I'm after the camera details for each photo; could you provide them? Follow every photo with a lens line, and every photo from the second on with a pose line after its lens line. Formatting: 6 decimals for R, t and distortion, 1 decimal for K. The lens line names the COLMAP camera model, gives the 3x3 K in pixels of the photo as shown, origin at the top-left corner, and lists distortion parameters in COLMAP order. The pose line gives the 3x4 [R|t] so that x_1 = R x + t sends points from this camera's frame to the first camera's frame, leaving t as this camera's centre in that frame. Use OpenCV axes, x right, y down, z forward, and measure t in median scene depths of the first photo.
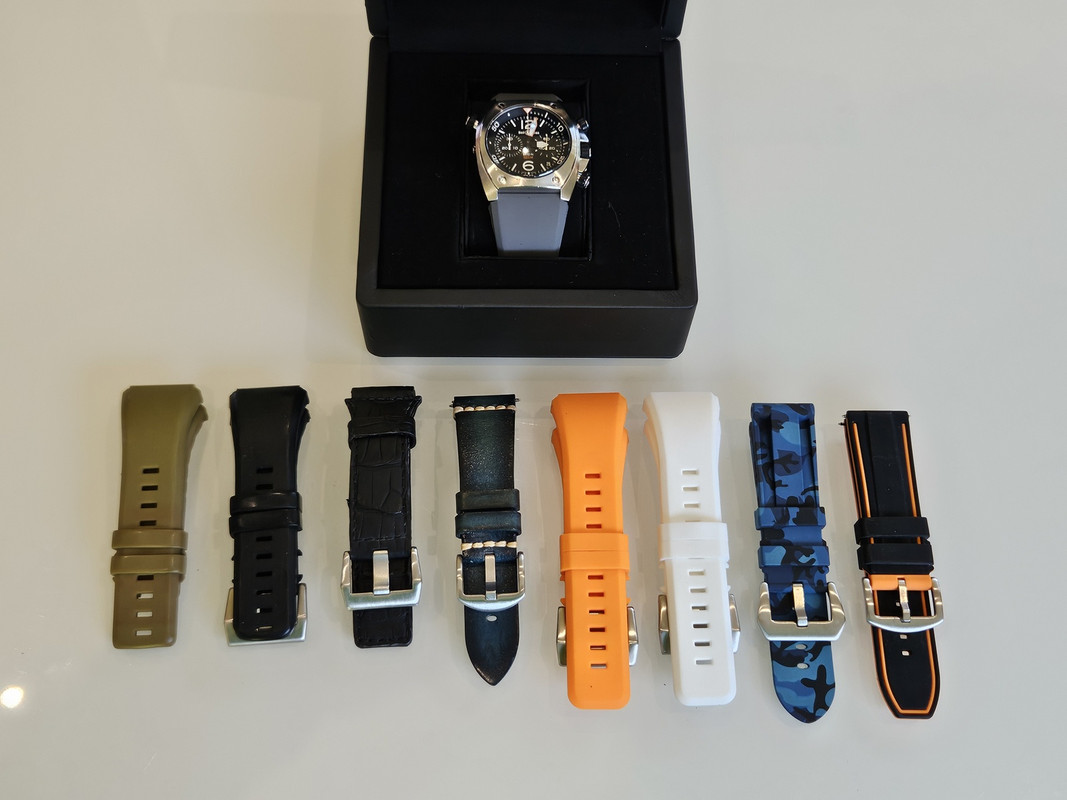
lens RADIAL K [[1202.4, 0, 533.8], [0, 1202.4, 375.2], [0, 0, 1]] dist [0.026638, -0.003263]
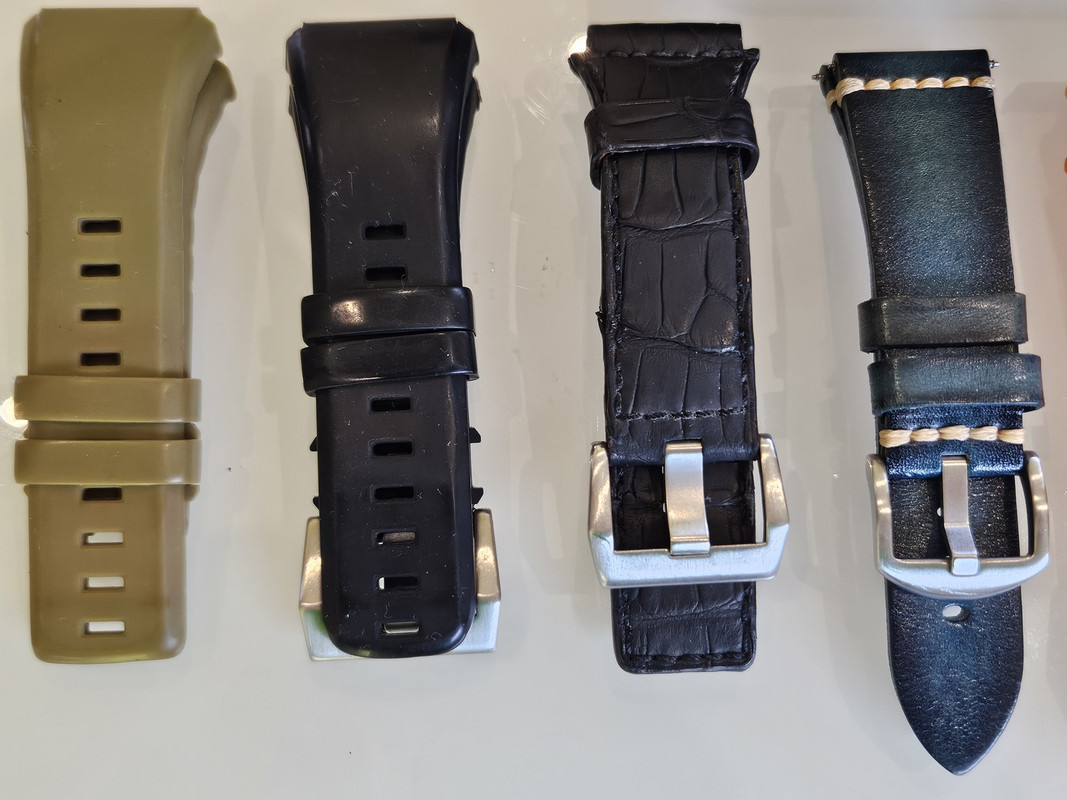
lens RADIAL K [[1202.4, 0, 533.8], [0, 1202.4, 375.2], [0, 0, 1]] dist [0.026638, -0.003263]
pose [[0.999631, 0.023326, -0.013916, -0.170113], [-0.019110, 0.968081, 0.249908, 0.024855], [0.019301, -0.249550, 0.968170, 0.612411]]
